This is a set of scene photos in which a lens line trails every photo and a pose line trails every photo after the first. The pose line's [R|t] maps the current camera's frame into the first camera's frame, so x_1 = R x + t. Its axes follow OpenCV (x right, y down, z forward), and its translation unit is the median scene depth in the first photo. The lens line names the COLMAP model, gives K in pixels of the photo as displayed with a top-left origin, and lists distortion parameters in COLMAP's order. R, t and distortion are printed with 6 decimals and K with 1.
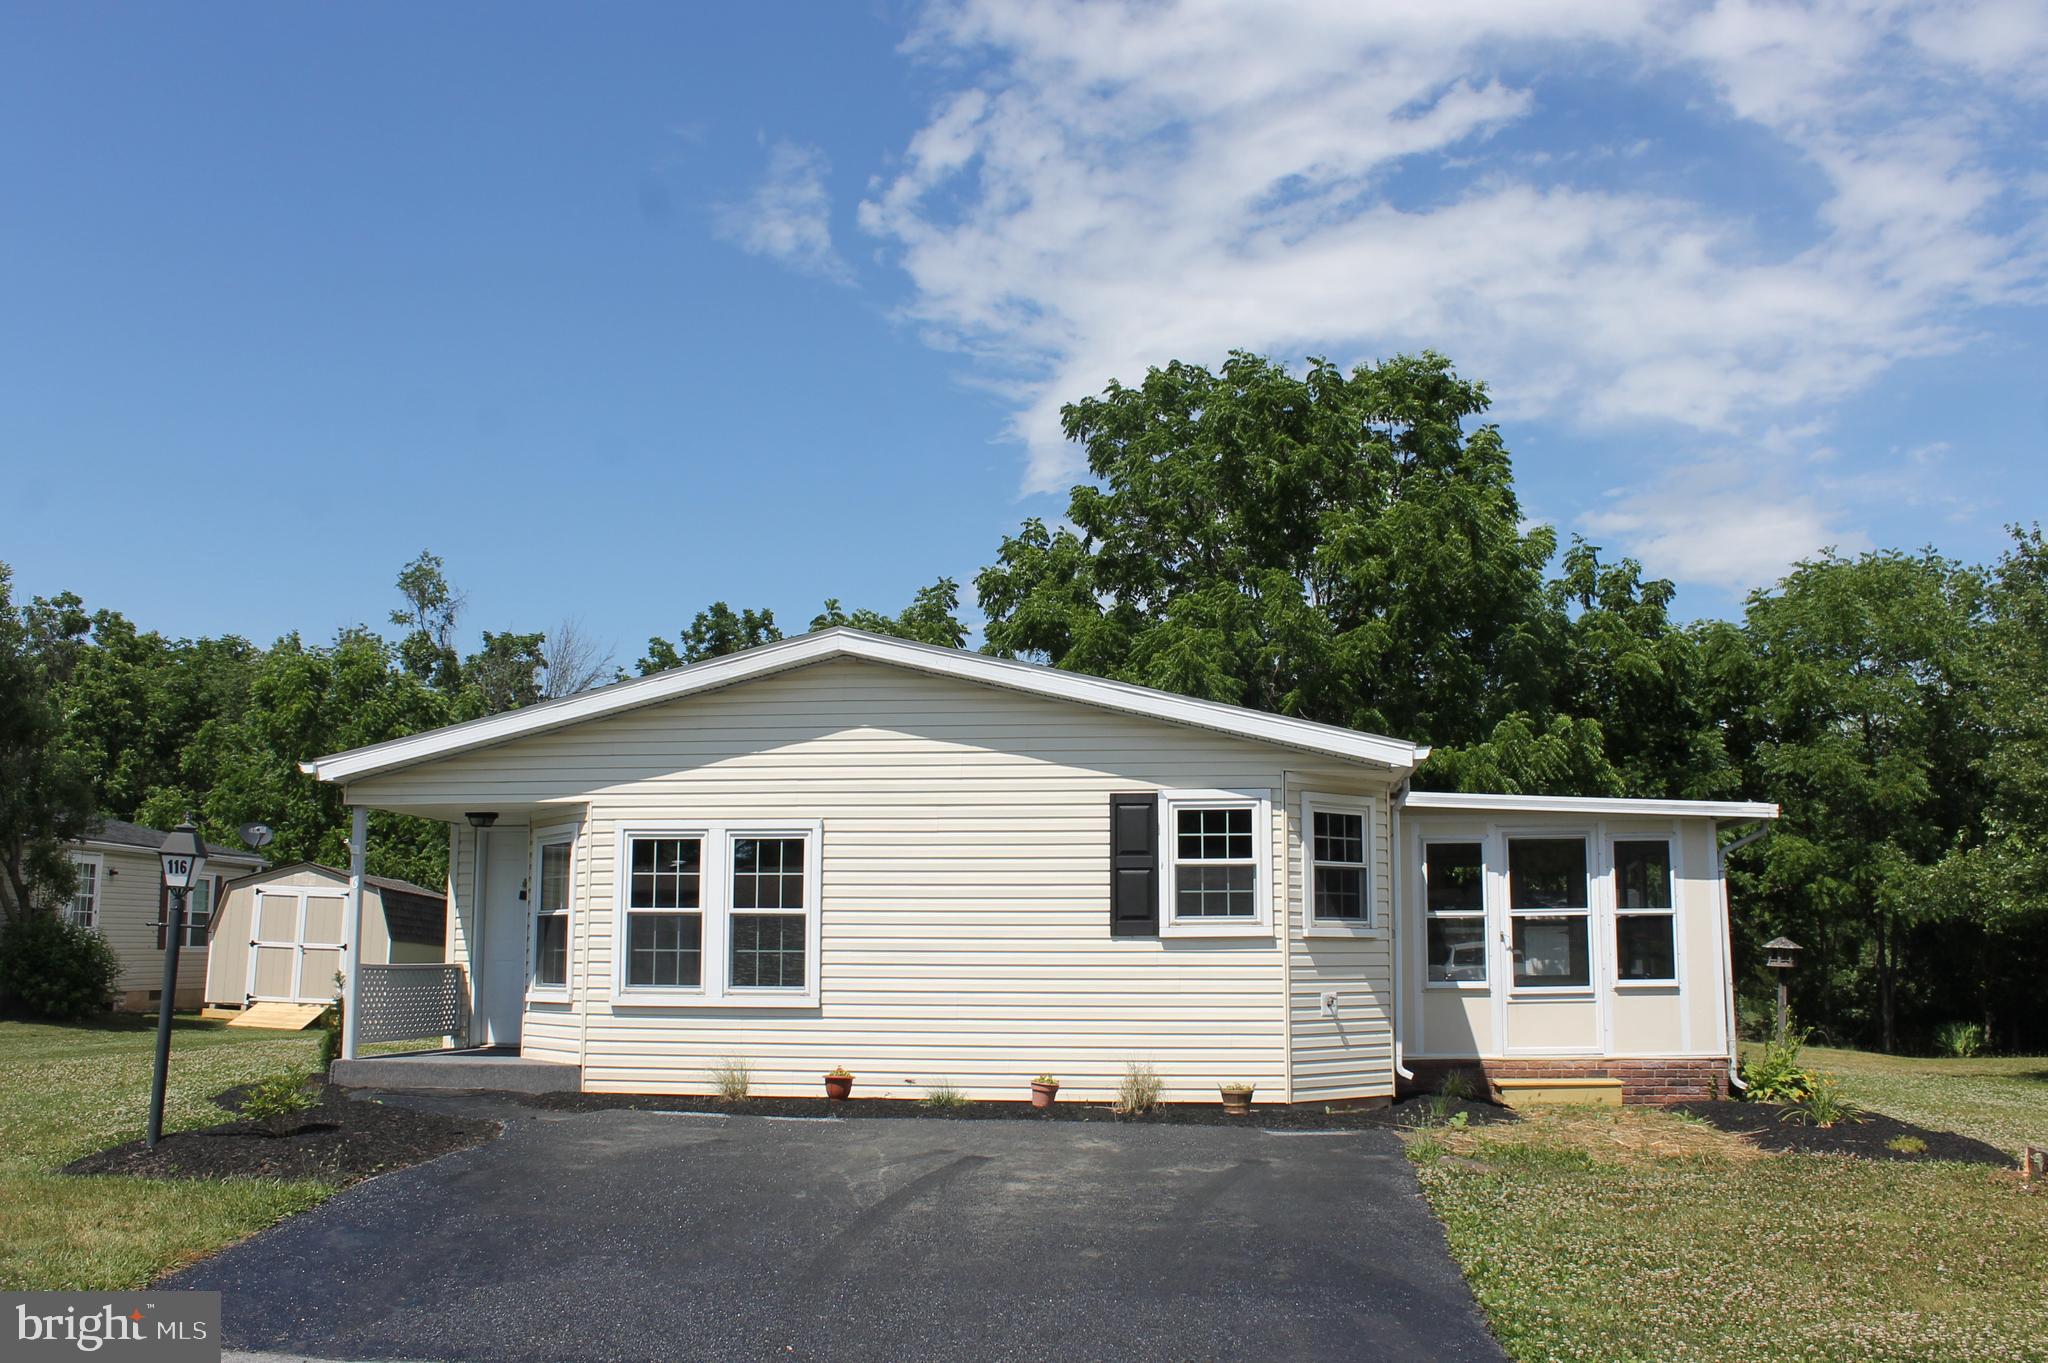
lens RADIAL K [[1730.9, 0, 1031.6], [0, 1730.9, 683.5], [0, 0, 1]] dist [-0.161786, 0.139885]
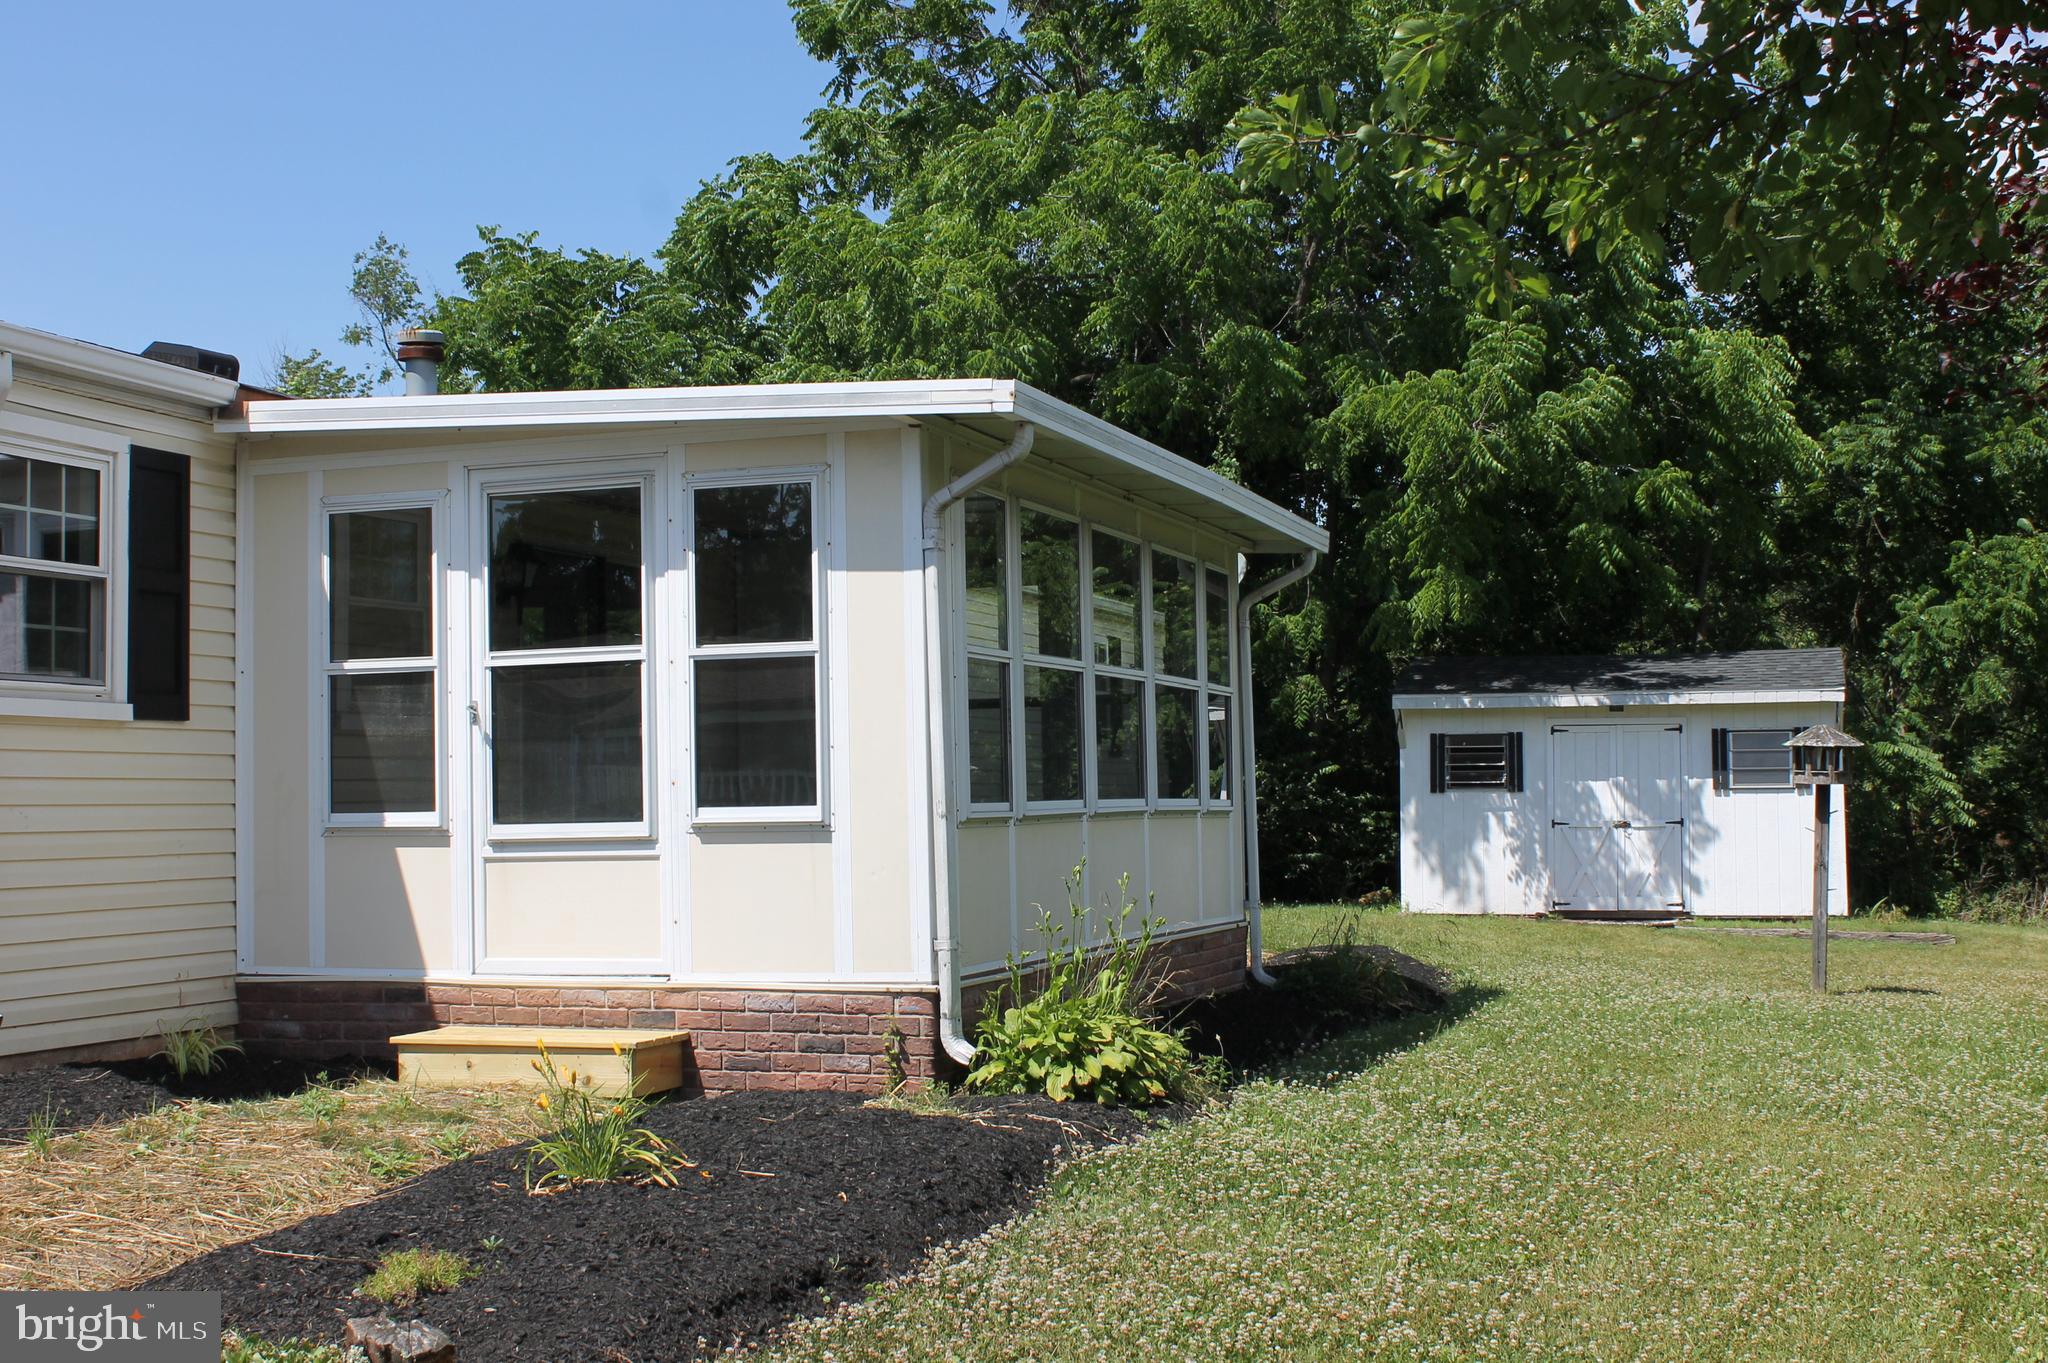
lens RADIAL K [[2457.3, 0, 994.6], [0, 2457.3, 671.0], [0, 0, 1]] dist [-0.070428, 0.000000]
pose [[0.975112, -0.030576, -0.219593, 0.621872], [0.053154, 0.993799, 0.097659, 0.091715], [0.215245, -0.106901, 0.970691, 0.453047]]
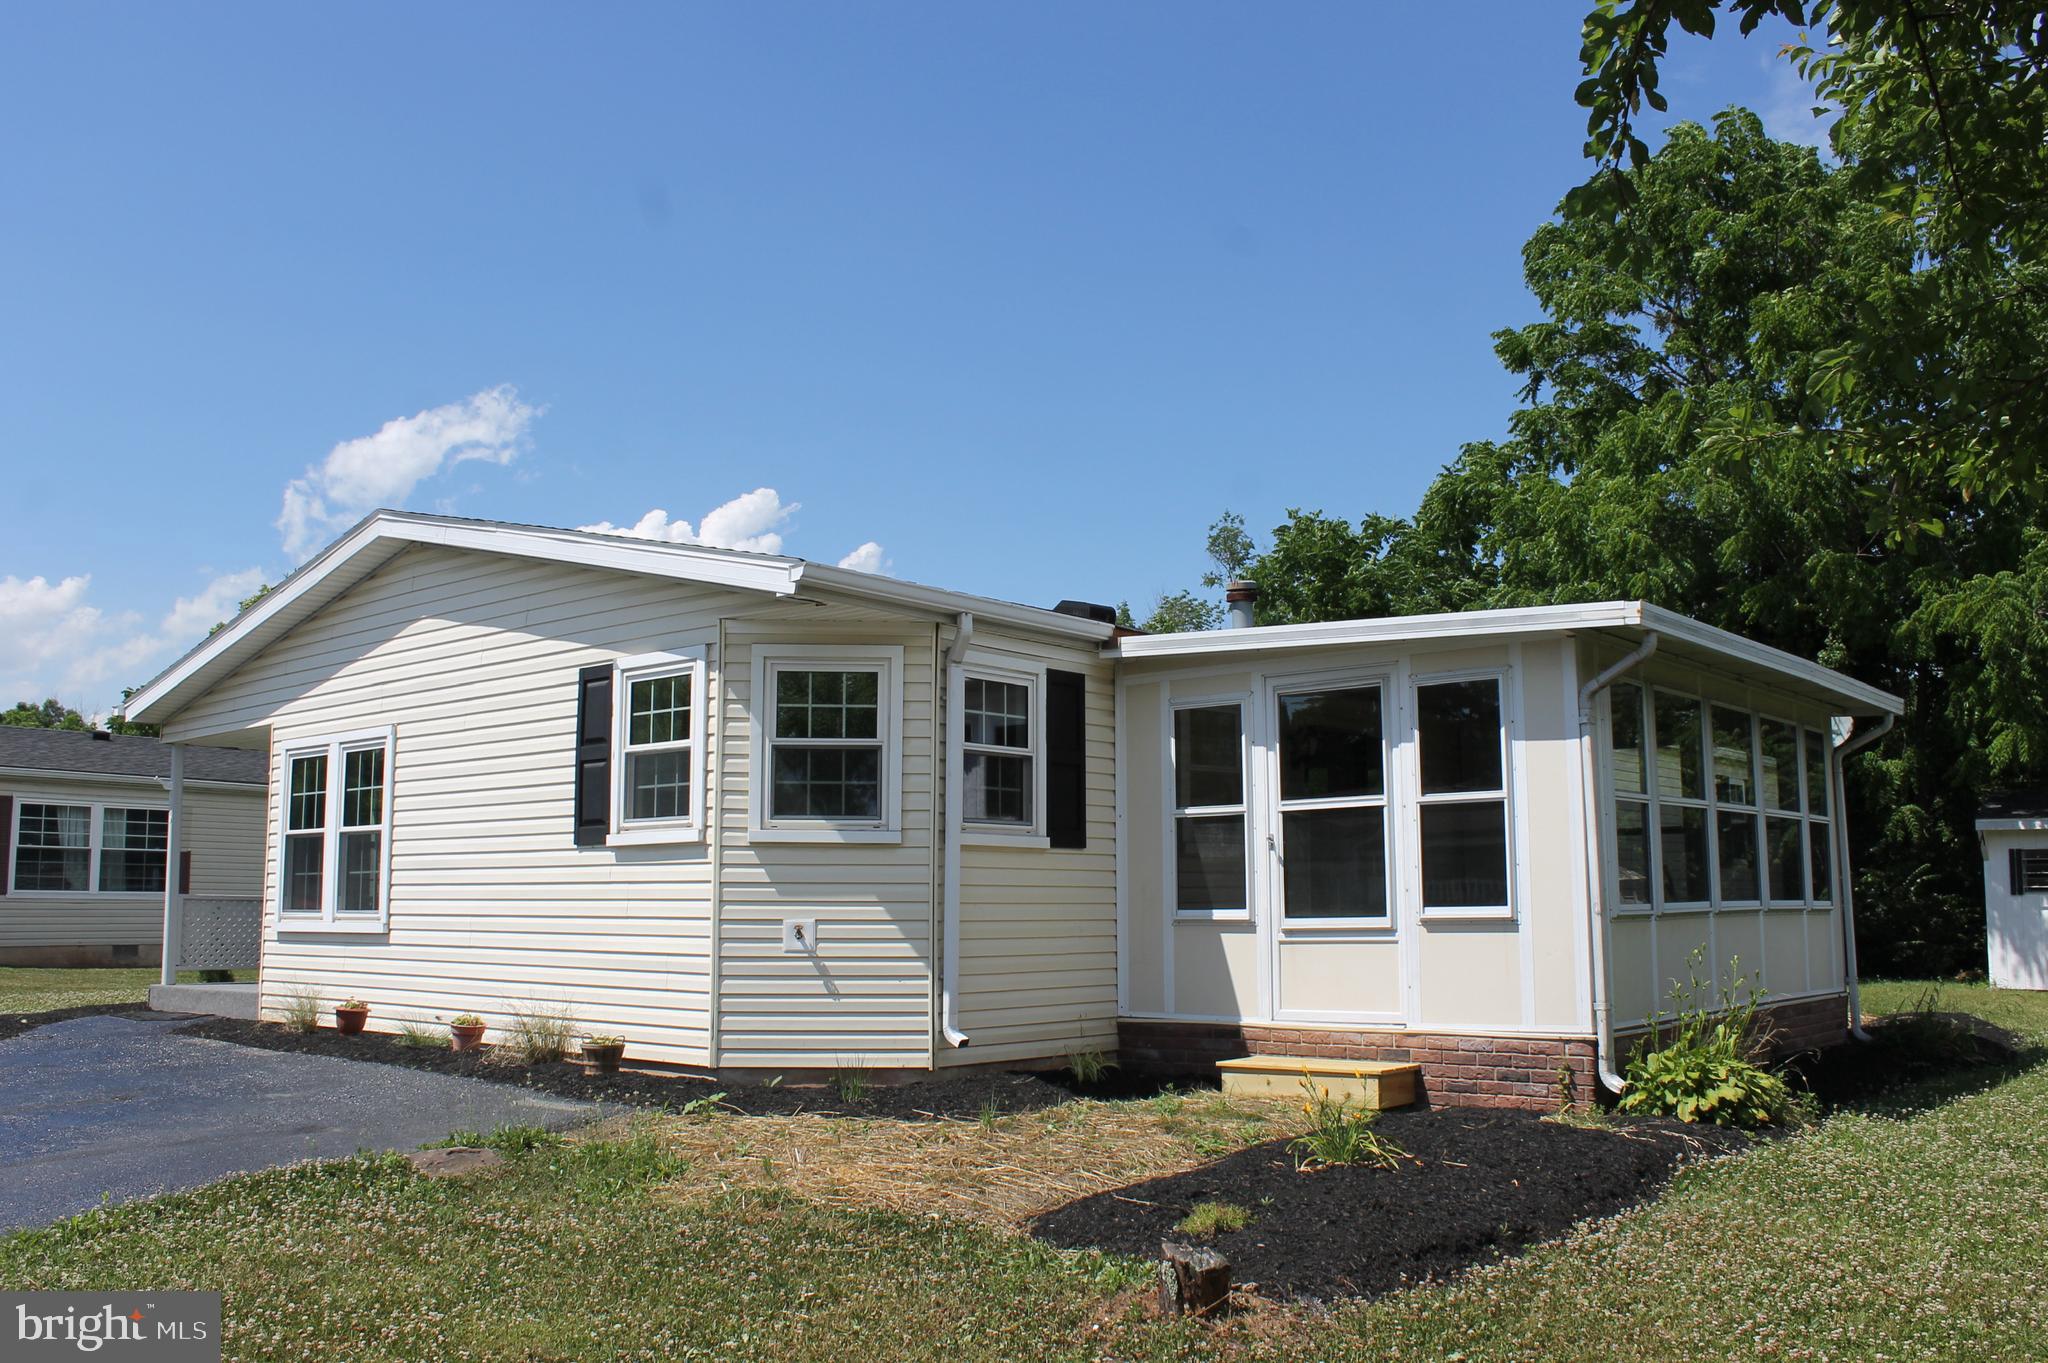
lens RADIAL K [[1730.9, 0, 1018.8], [0, 1730.9, 690.9], [0, 0, 1]] dist [-0.161786, 0.139885]
pose [[0.829045, -0.076138, -0.553974, 0.641677], [0.093335, 0.995631, 0.002841, 0.088615], [0.551338, -0.054060, 0.832529, 0.440373]]
